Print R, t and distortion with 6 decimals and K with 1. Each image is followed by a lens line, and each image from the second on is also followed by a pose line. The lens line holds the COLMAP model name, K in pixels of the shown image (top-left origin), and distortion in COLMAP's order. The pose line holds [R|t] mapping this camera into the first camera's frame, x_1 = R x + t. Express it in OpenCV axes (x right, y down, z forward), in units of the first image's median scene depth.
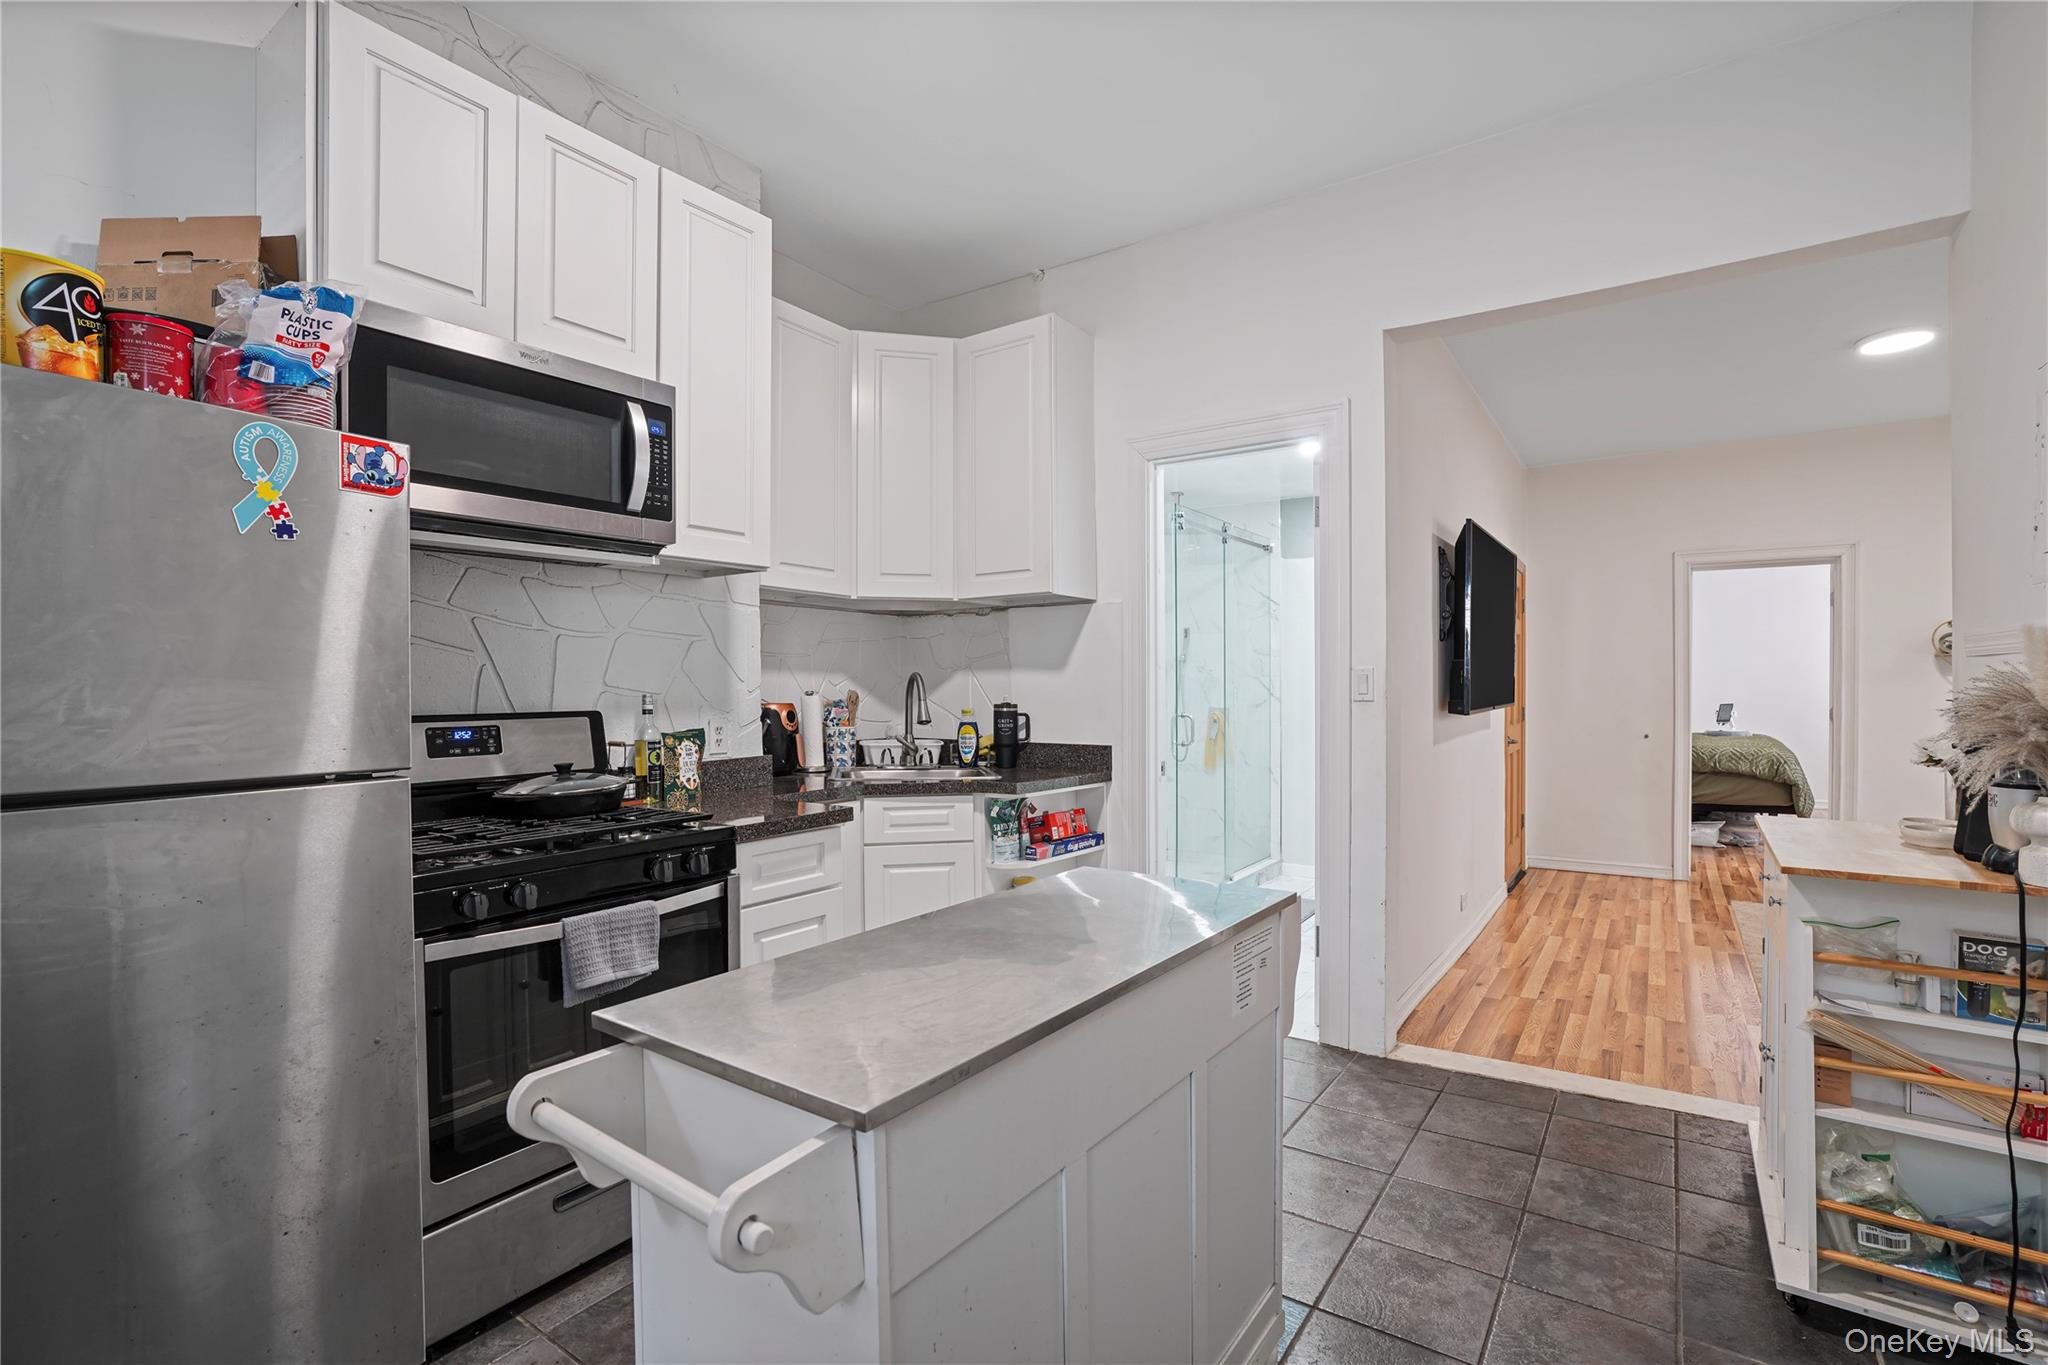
lens RADIAL K [[954.2, 0, 1034.8], [0, 954.2, 676.6], [0, 0, 1]] dist [-0.025677, 0.008374]
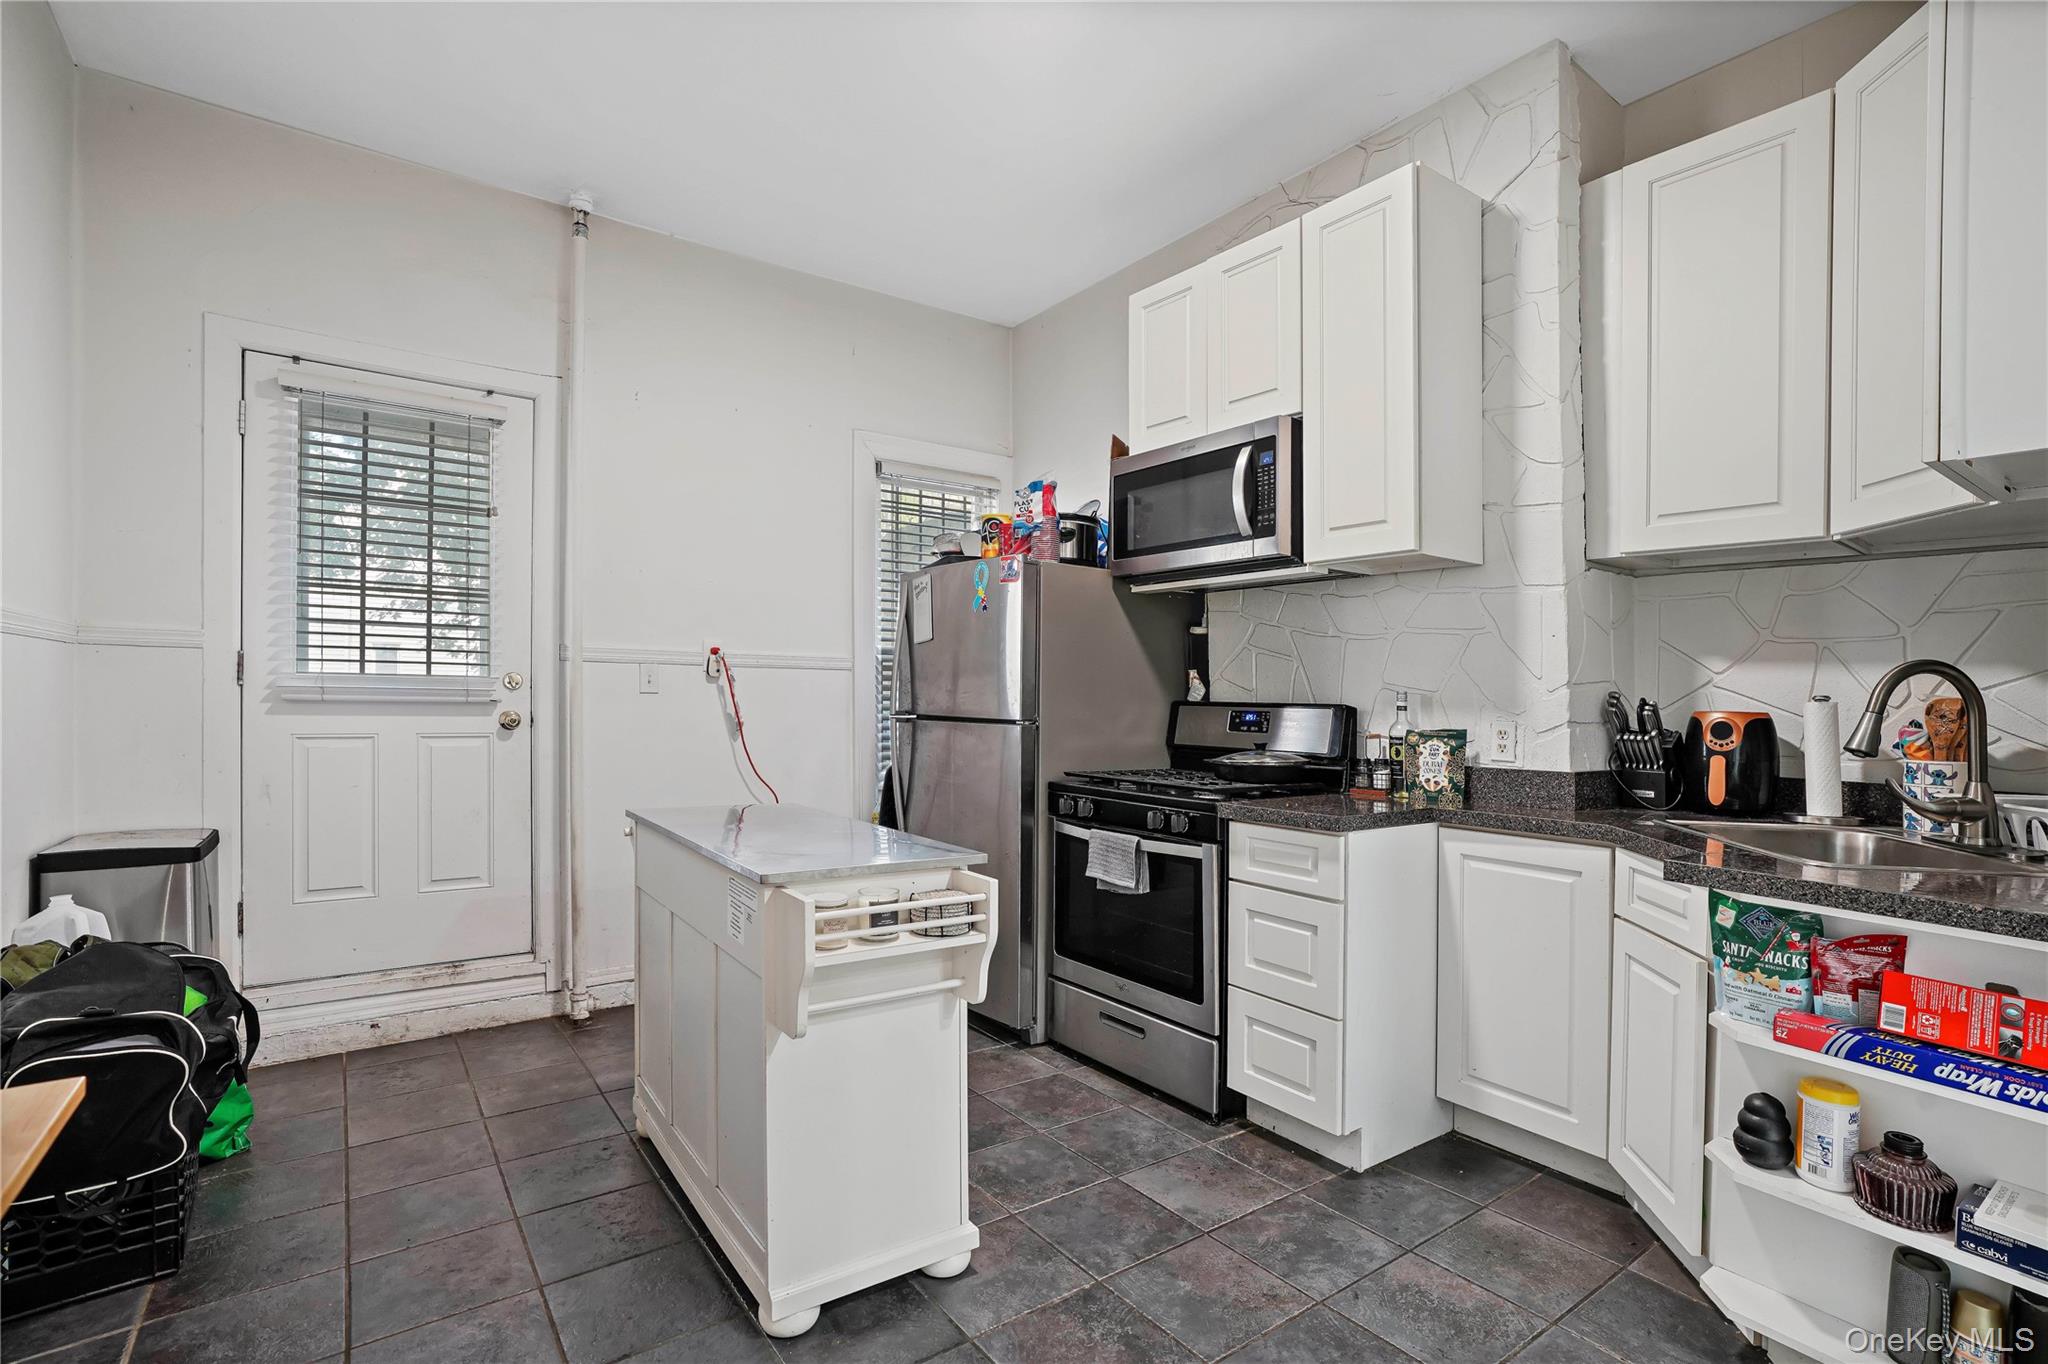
lens RADIAL K [[954.2, 0, 1046.1], [0, 954.2, 692.7], [0, 0, 1]] dist [-0.025677, 0.008374]
pose [[-0.307844, -0.001270, -0.951436, 0.665669], [-0.006170, 0.999981, 0.000661, 0.021779], [0.951417, 0.006074, -0.307846, 0.928893]]
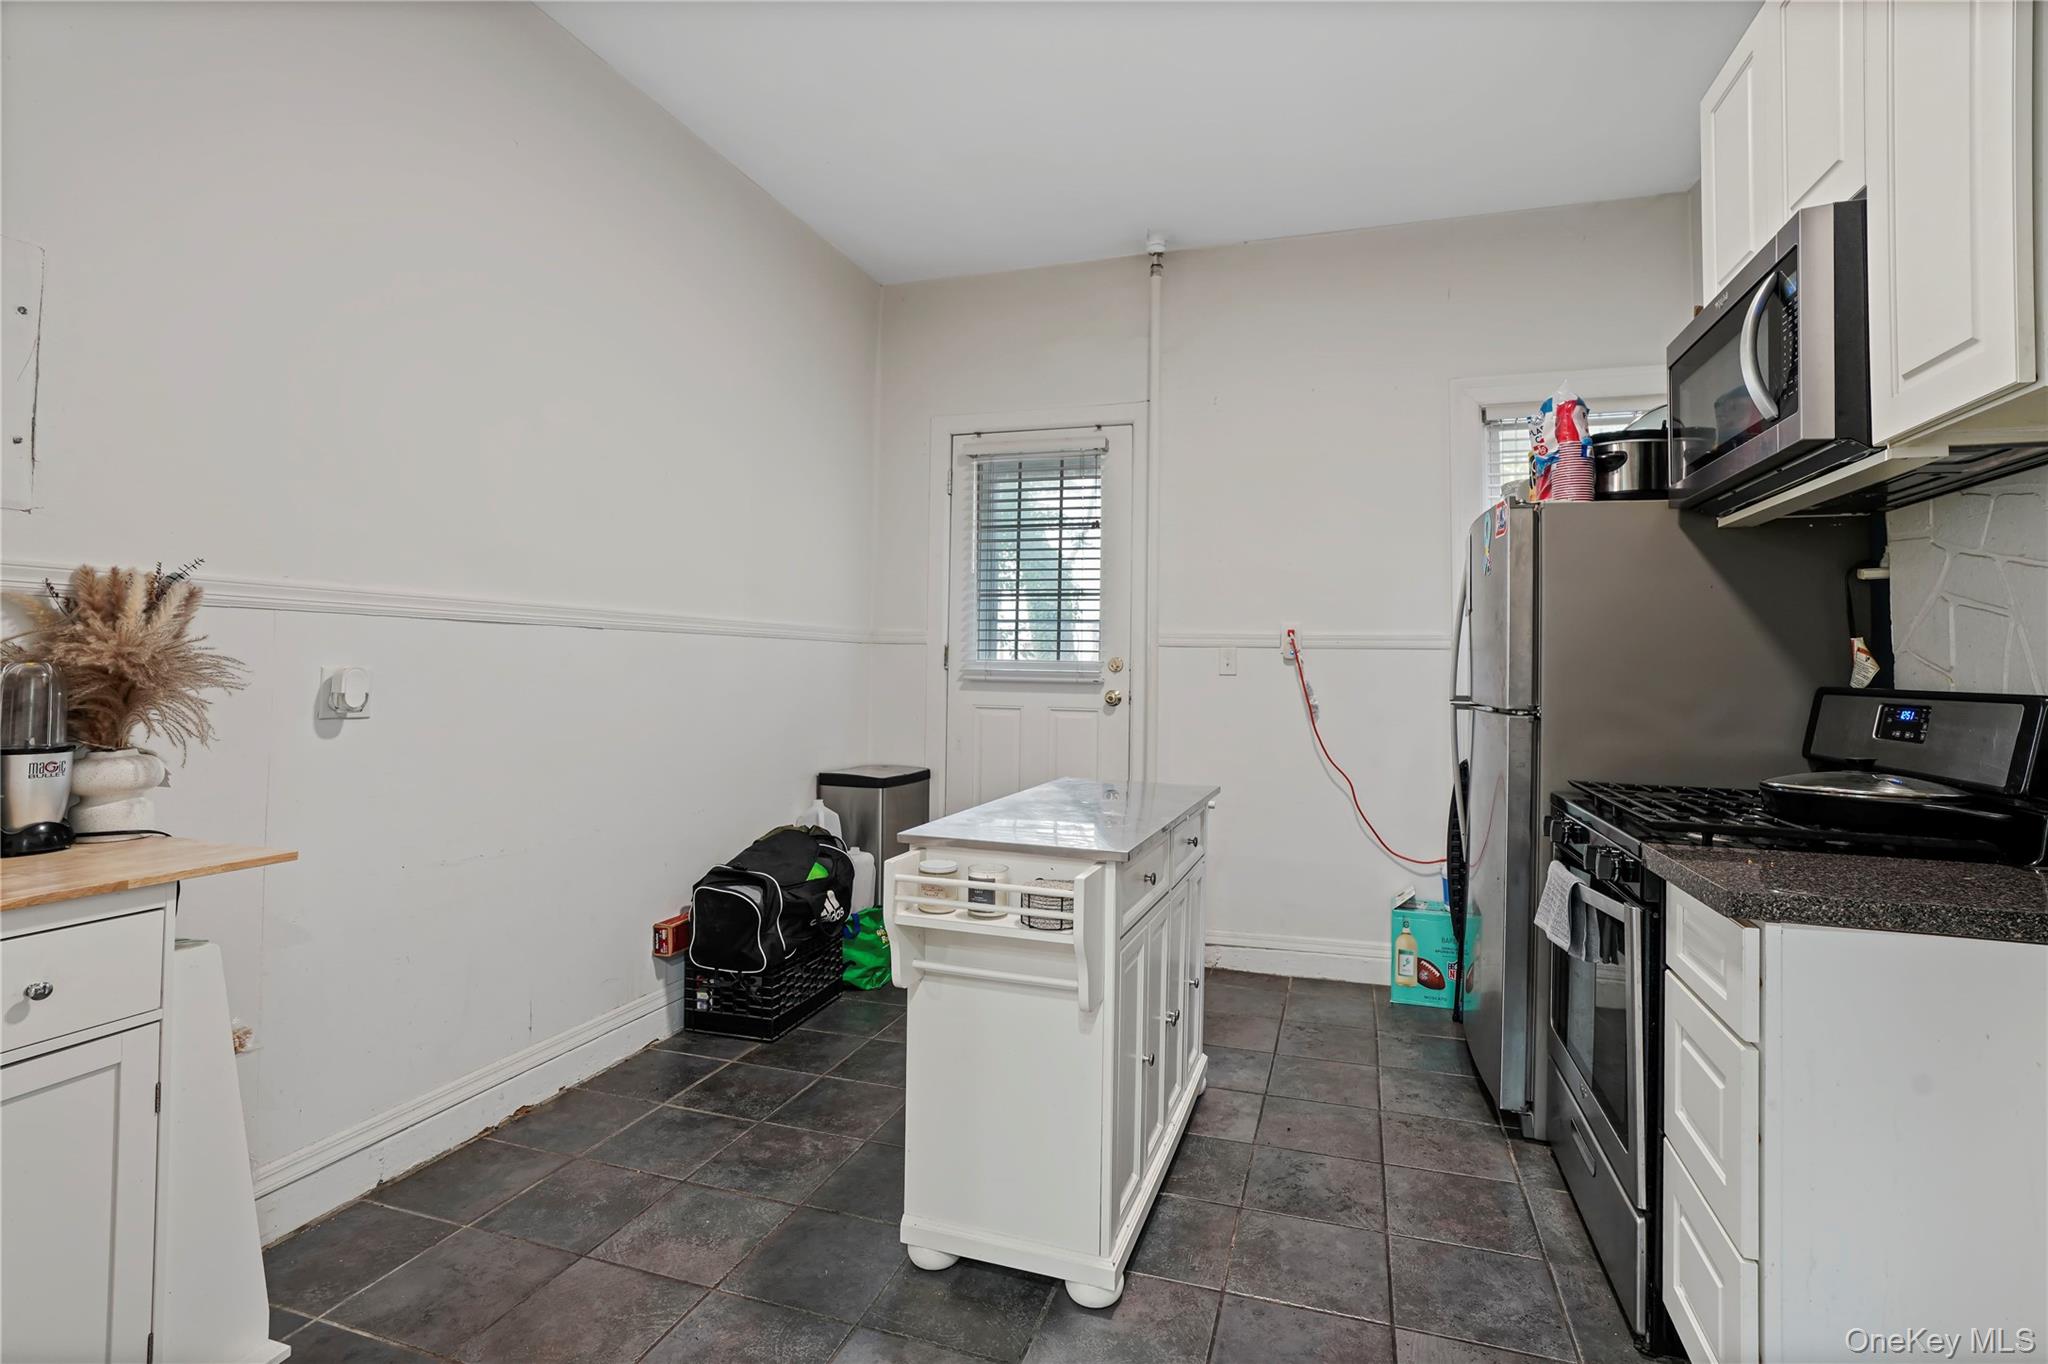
lens RADIAL K [[954.2, 0, 1076.7], [0, 954.2, 650.4], [0, 0, 1]] dist [-0.025677, 0.008374]
pose [[-0.944524, -0.013077, -0.328181, 0.273030], [-0.006222, 0.999740, -0.021931, 0.022181], [0.328383, -0.018672, -0.944360, 1.240973]]
